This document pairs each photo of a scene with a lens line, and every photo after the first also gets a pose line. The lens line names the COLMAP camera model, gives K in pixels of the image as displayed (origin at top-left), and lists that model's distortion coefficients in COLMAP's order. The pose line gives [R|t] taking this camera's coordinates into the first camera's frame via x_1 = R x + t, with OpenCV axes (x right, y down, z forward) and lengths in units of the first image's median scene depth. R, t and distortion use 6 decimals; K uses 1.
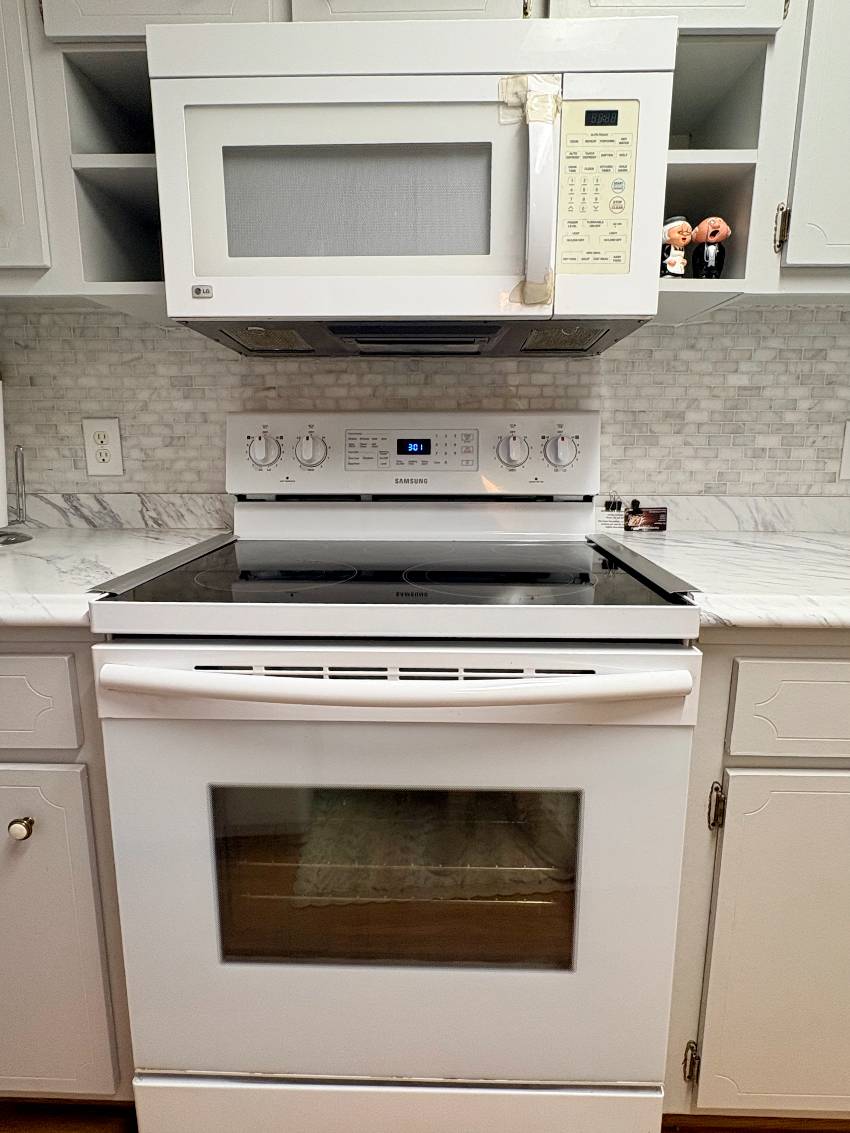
lens RADIAL K [[639.7, 0, 424.5], [0, 639.7, 561.1], [0, 0, 1]] dist [-0.004826, -0.000155]
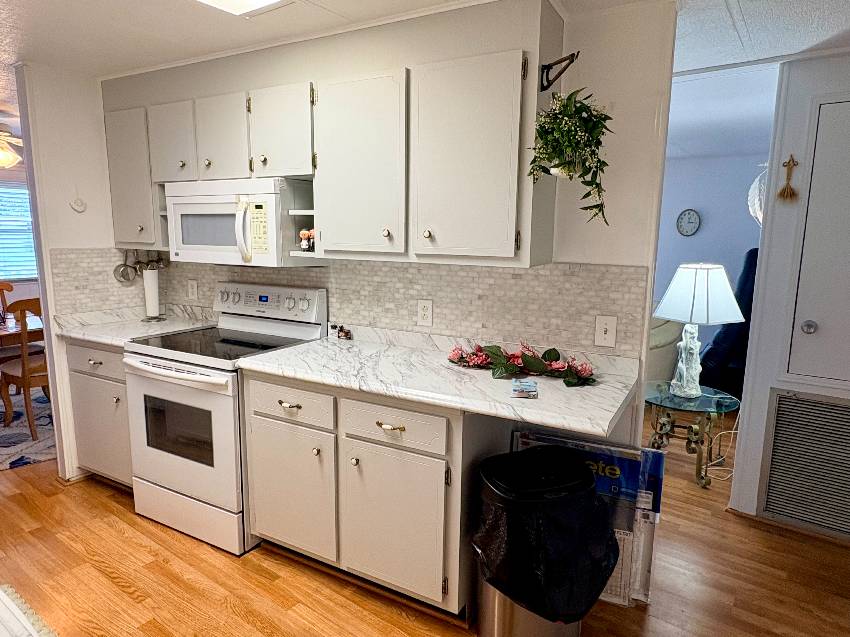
lens RADIAL K [[538.3, 0, 424.8], [0, 538.3, 320.3], [0, 0, 1]] dist [0.002122, 0.000400]
pose [[0.886075, 0.086293, -0.455440, 1.548559], [-0.099478, 0.995027, -0.005008, -0.138983], [0.452743, 0.049744, 0.890253, -0.665390]]
